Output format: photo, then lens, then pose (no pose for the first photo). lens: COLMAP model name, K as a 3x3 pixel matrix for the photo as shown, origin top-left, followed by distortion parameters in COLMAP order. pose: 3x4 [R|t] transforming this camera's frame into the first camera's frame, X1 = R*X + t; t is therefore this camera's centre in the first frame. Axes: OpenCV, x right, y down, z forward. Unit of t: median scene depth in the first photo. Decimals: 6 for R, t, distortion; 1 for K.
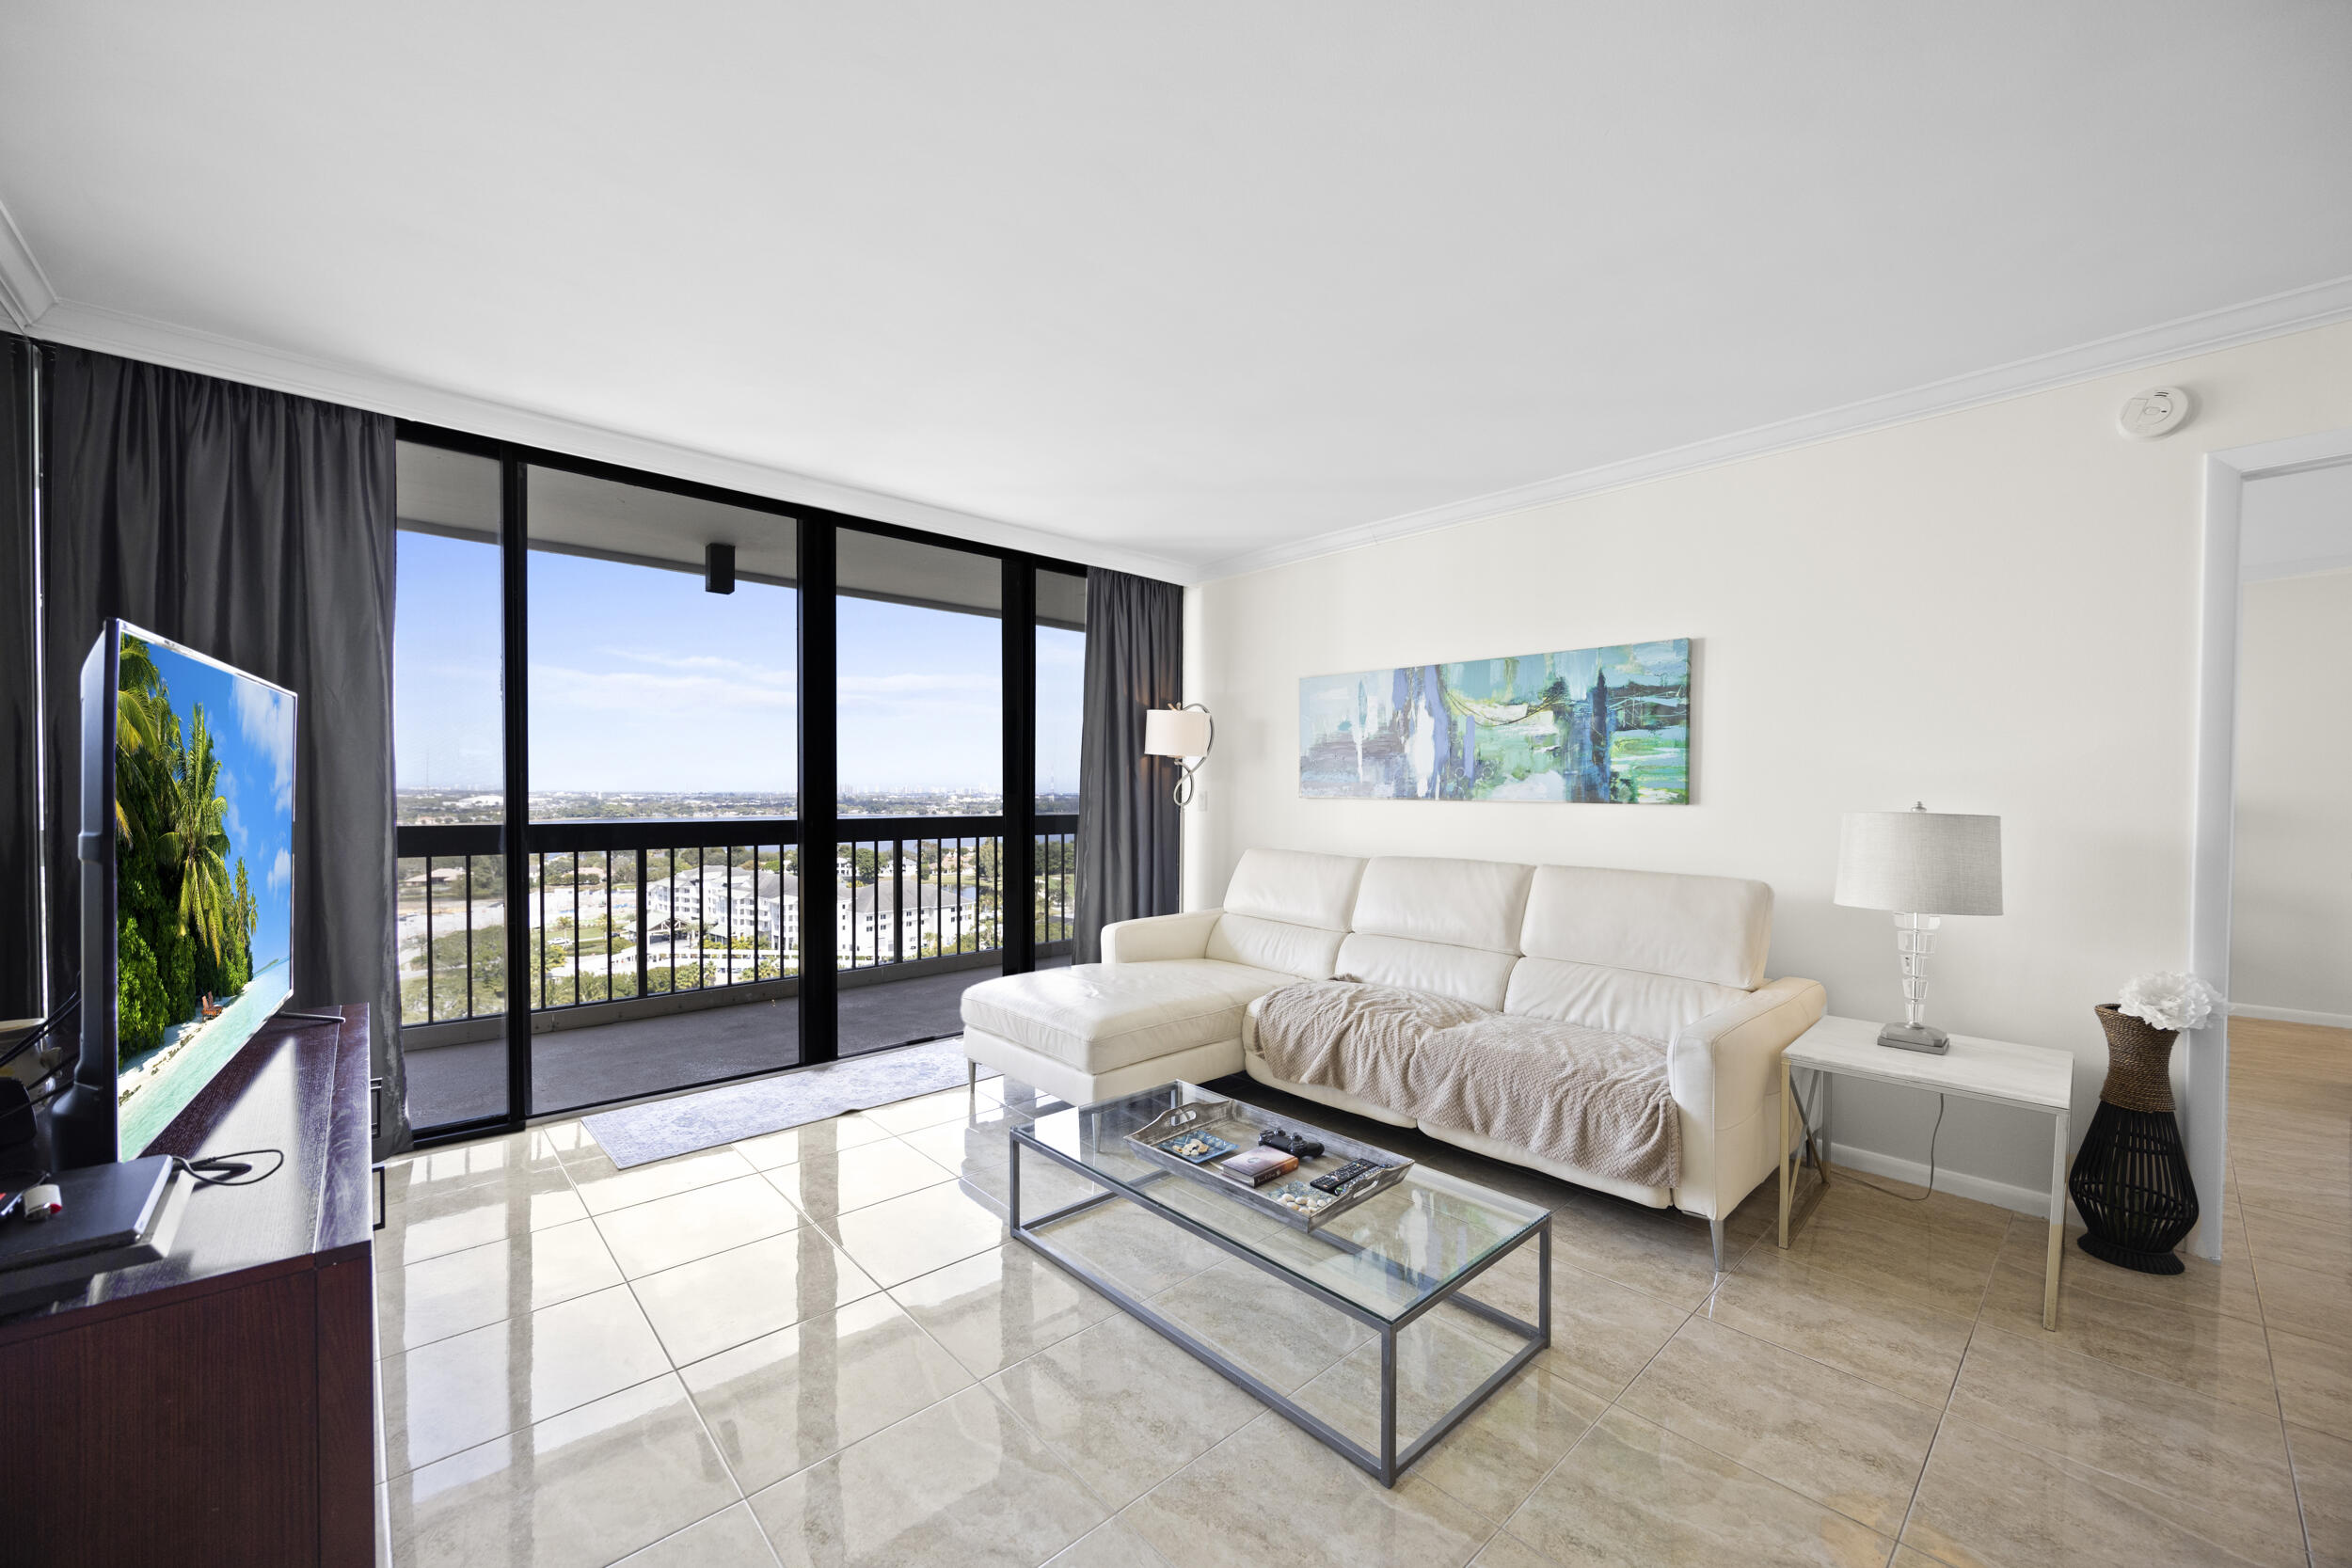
lens RADIAL K [[913.8, 0, 1180.8], [0, 913.8, 802.4], [0, 0, 1]] dist [-0.002504, -0.000340]
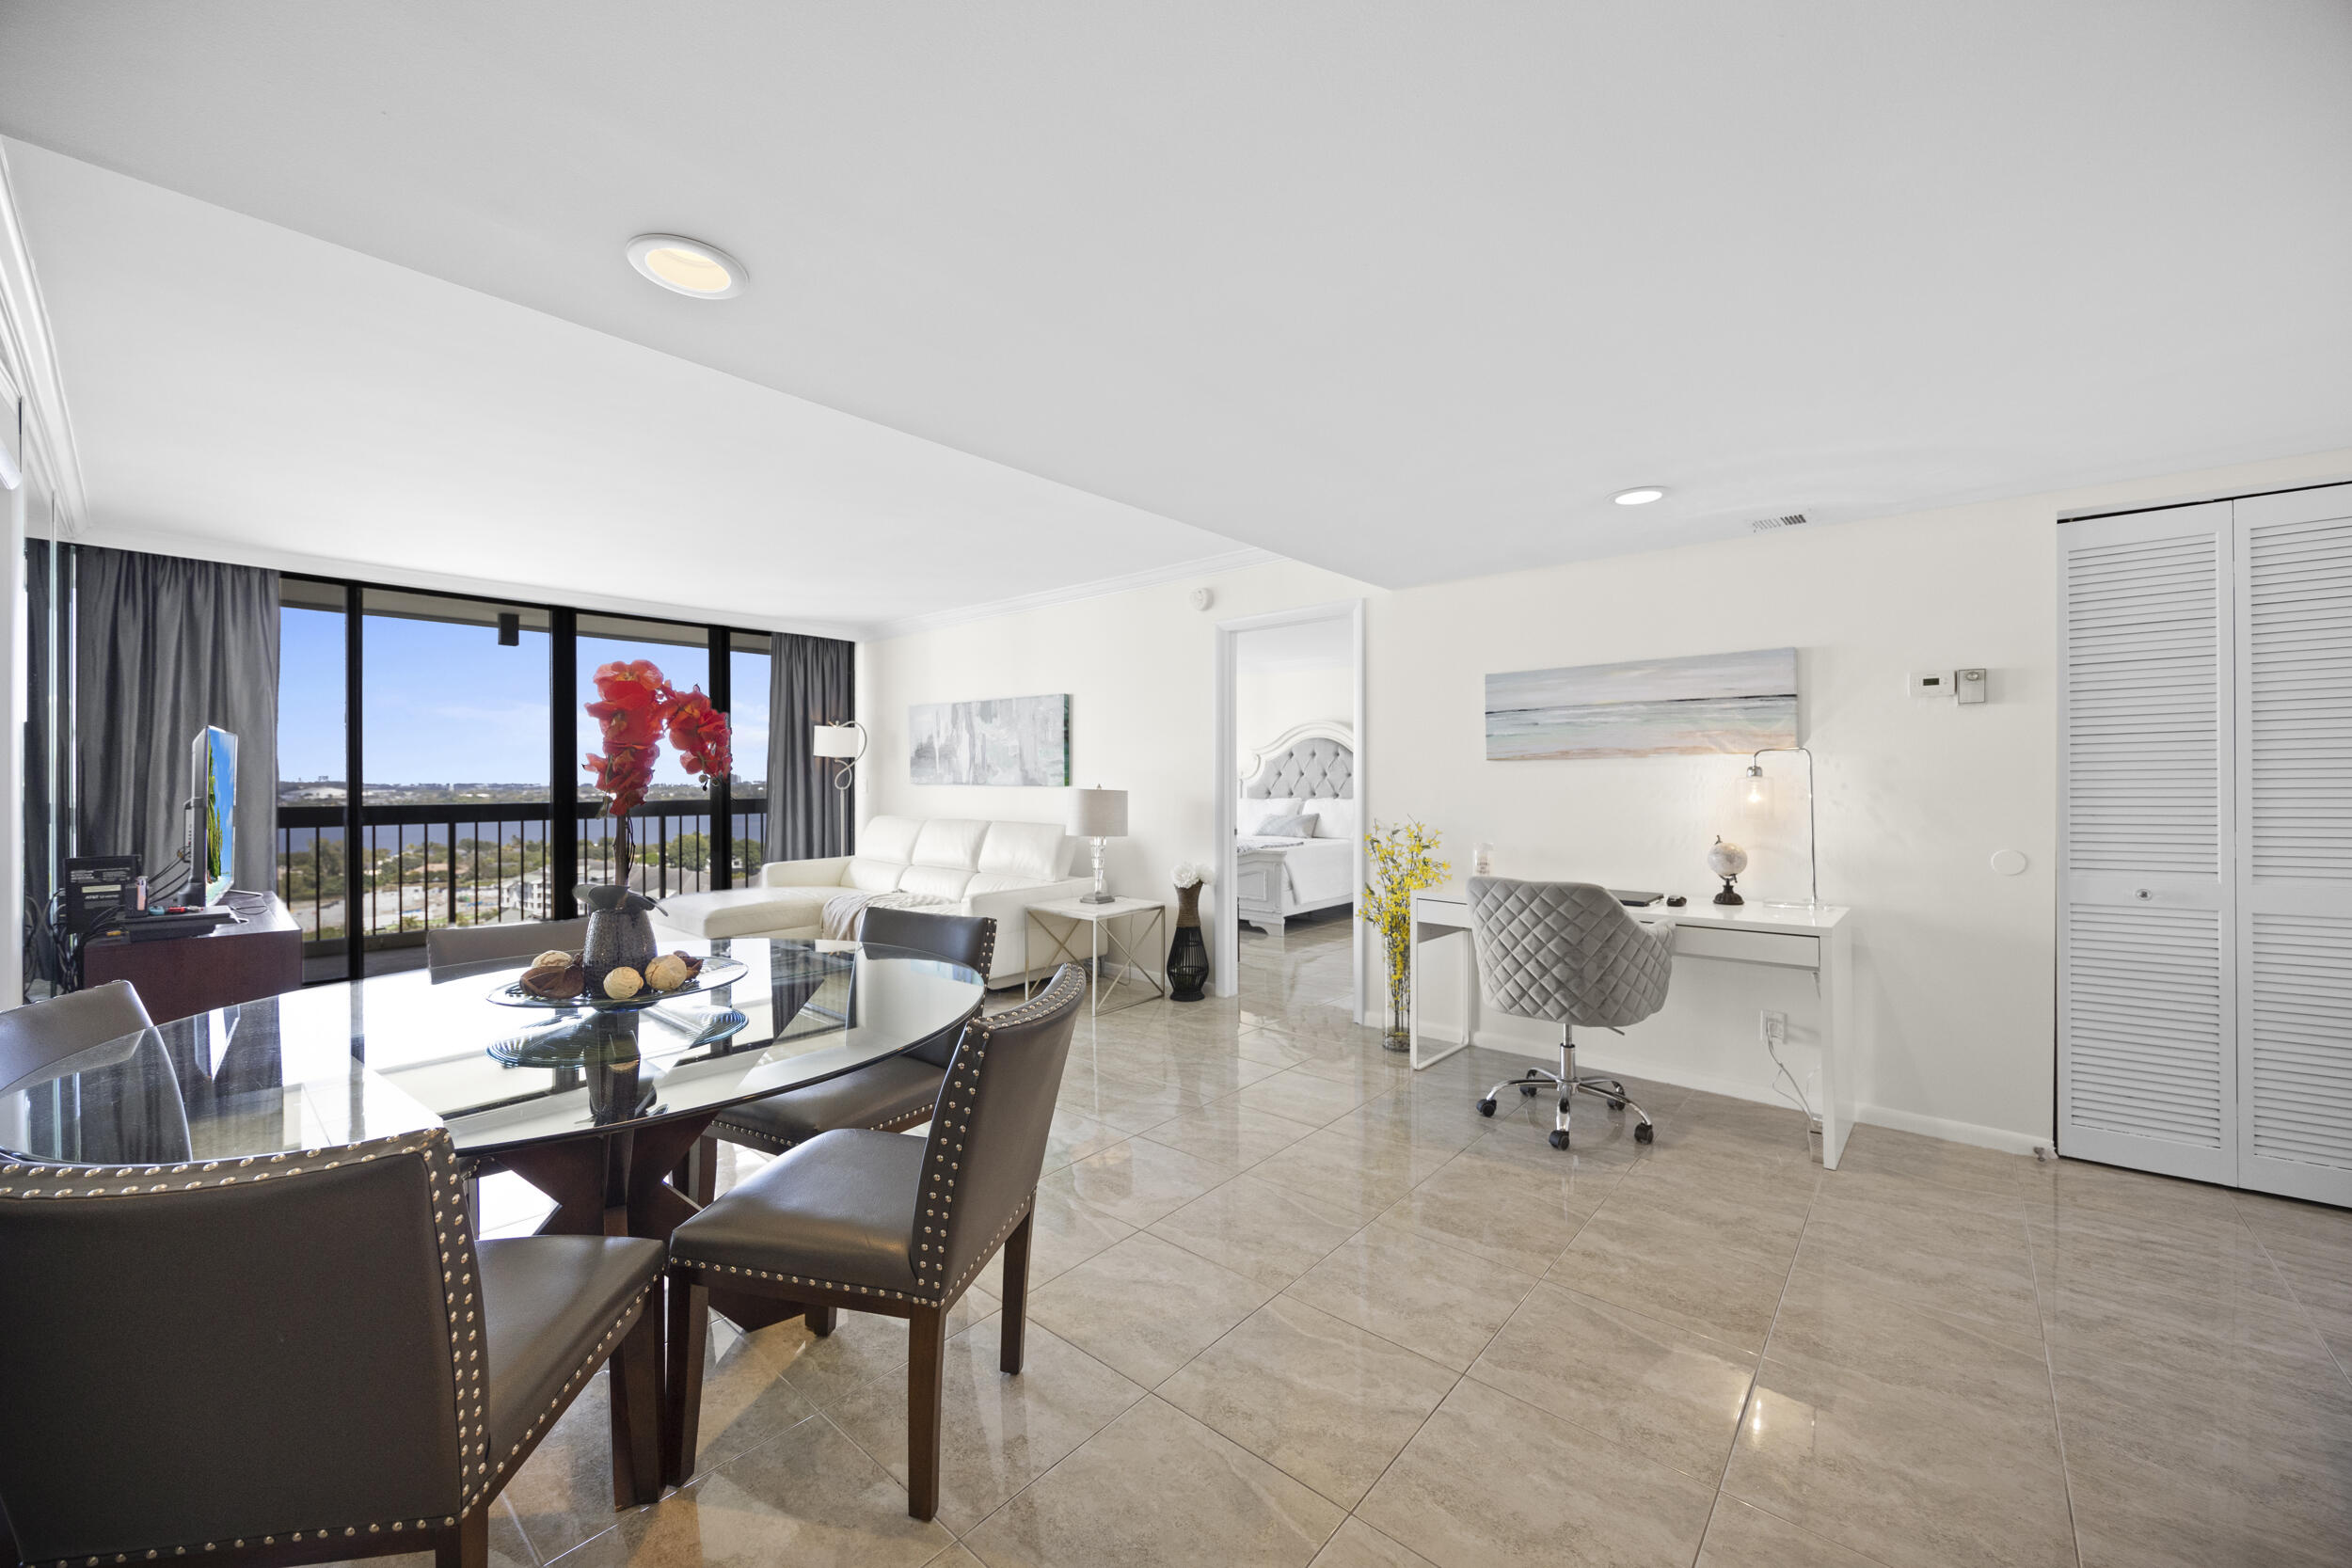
lens RADIAL K [[909.1, 0, 1183.2], [0, 909.1, 778.8], [0, 0, 1]] dist [-0.000801, 0.000010]
pose [[0.993484, -0.005419, 0.113846, 0.536309], [0.006712, 0.999917, -0.010981, 0.007777], [-0.113777, 0.011674, 0.993438, -0.751382]]
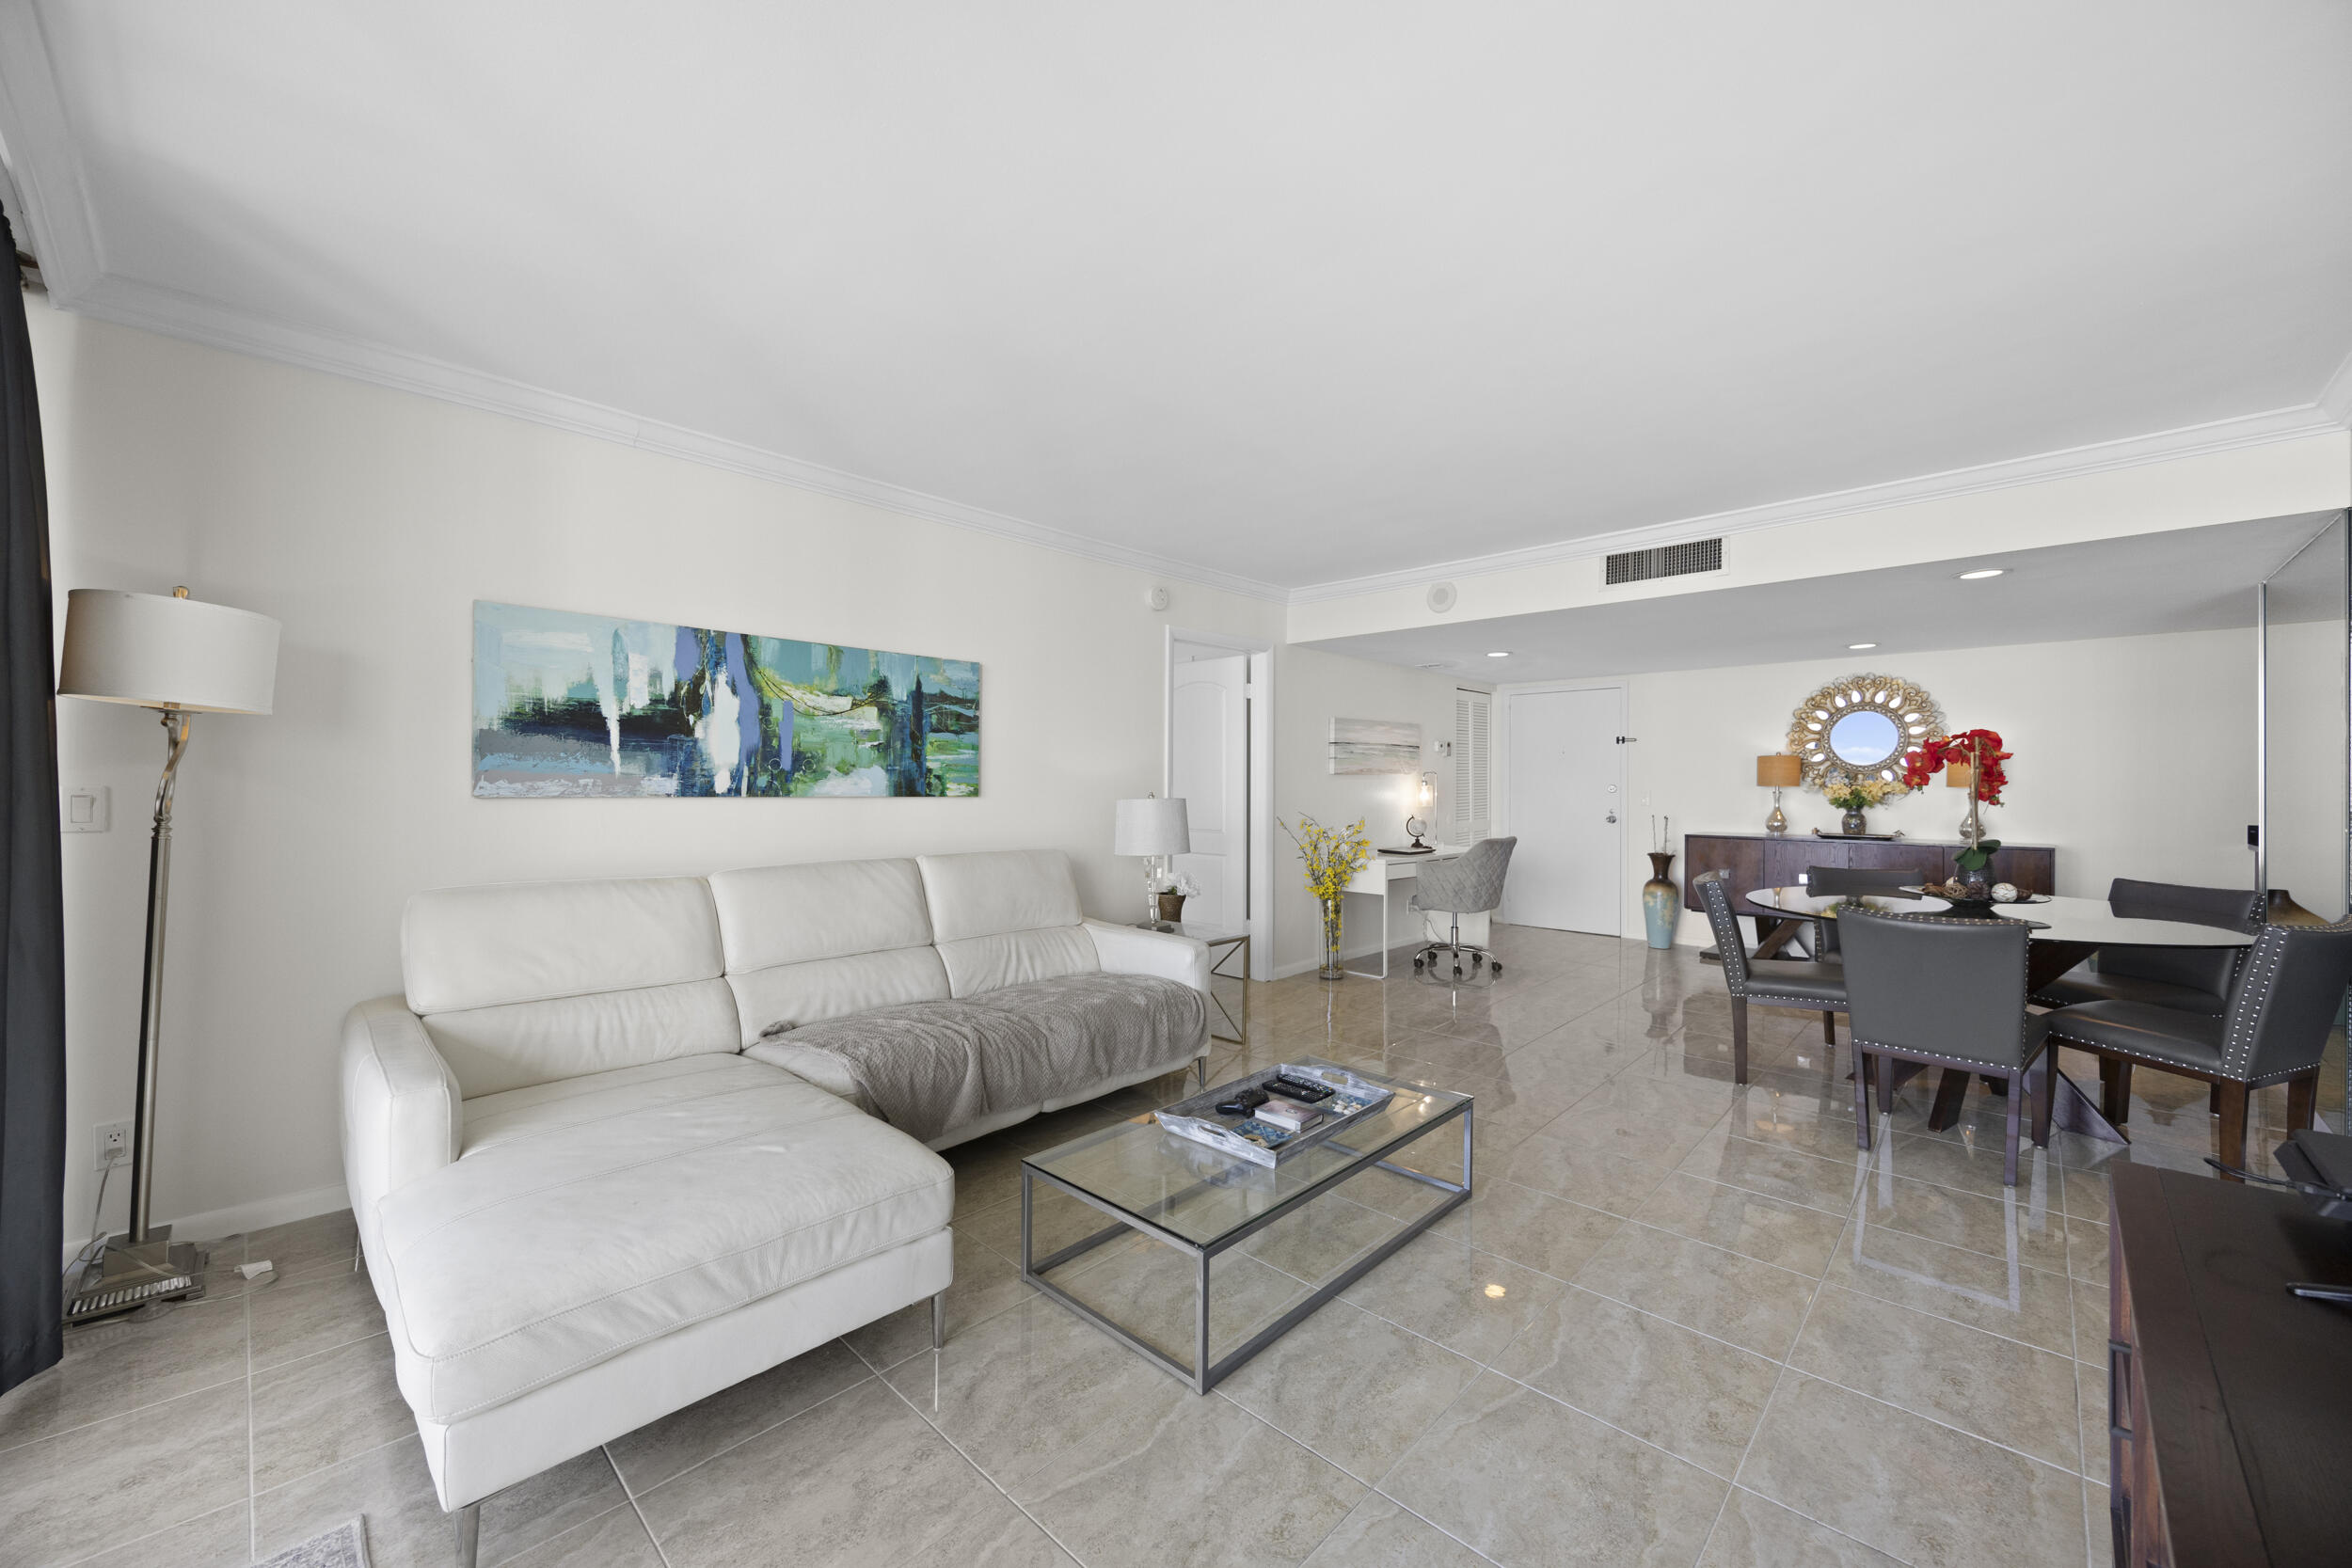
lens RADIAL K [[909.1, 0, 1183.2], [0, 909.1, 778.8], [0, 0, 1]] dist [-0.000801, 0.000010]
pose [[-0.065214, 0.002998, 0.997867, -0.646196], [0.009602, 0.999951, -0.002377, -0.014832], [-0.997825, 0.009427, -0.065240, 0.741958]]
